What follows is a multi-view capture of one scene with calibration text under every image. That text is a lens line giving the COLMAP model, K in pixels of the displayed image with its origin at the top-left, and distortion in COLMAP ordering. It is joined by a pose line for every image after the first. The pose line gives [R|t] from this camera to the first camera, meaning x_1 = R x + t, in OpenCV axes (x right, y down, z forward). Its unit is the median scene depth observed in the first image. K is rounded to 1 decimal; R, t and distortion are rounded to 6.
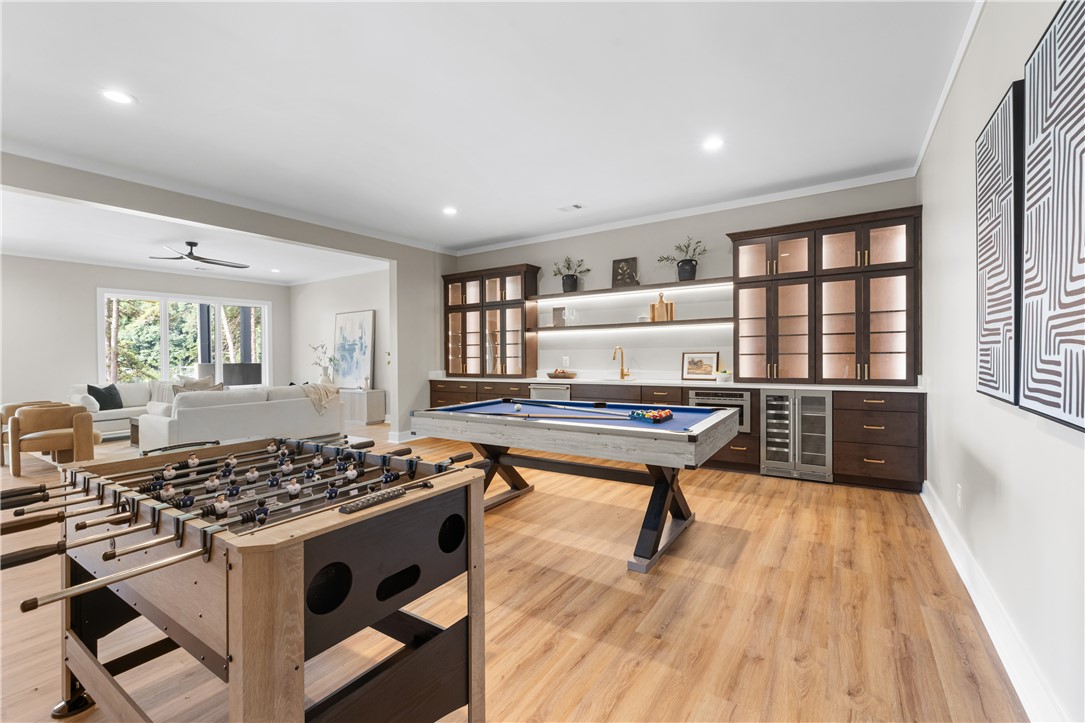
lens RADIAL K [[463.4, 0, 539.7], [0, 463.4, 356.3], [0, 0, 1]] dist [-0.001703, -0.000399]
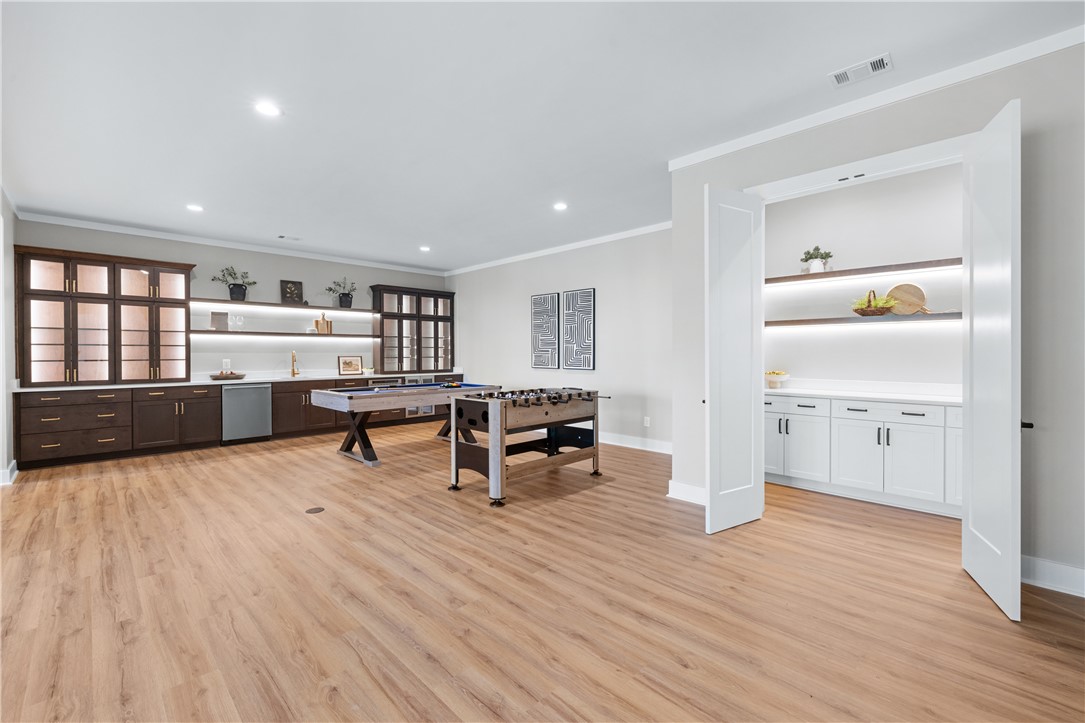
lens RADIAL K [[463.4, 0, 539.7], [0, 463.4, 356.3], [0, 0, 1]] dist [-0.001703, -0.000399]
pose [[0.207078, 0.012115, 0.978249, -0.910580], [0.009407, 0.999852, -0.014374, 0.017410], [-0.978279, 0.012178, 0.206934, 0.087734]]
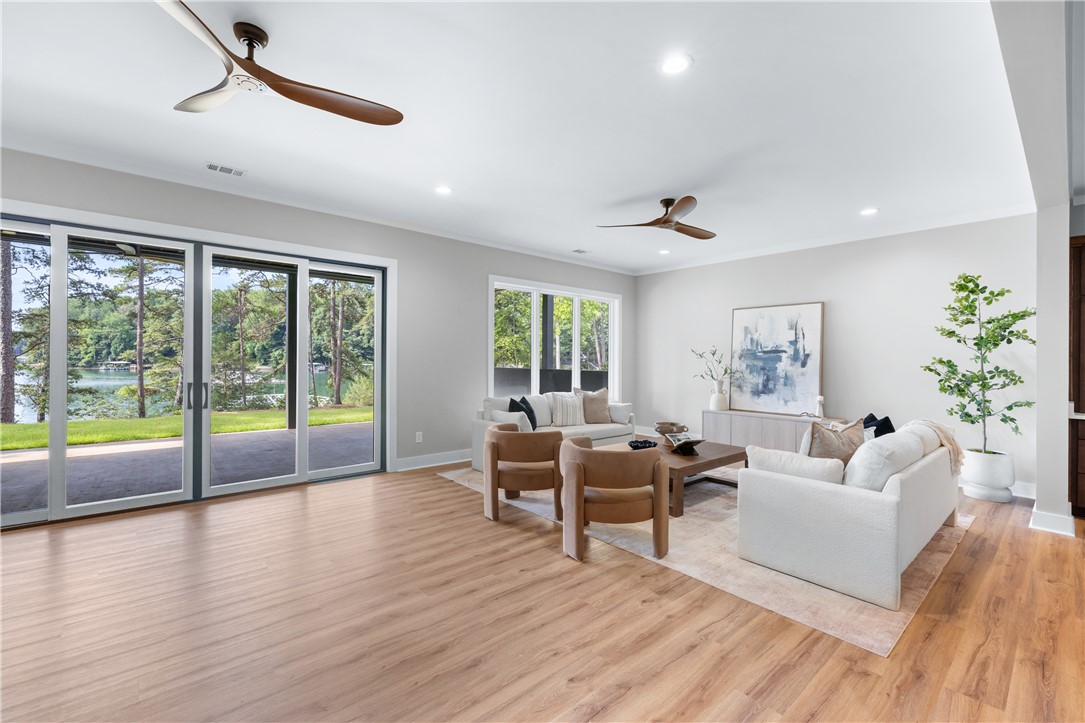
lens RADIAL K [[463.4, 0, 539.7], [0, 463.4, 356.3], [0, 0, 1]] dist [-0.001703, -0.000399]
pose [[0.963573, 0.028172, -0.265957, -0.861030], [-0.032639, 0.999390, -0.012390, 0.003899], [0.265446, 0.020619, 0.963905, 0.333991]]
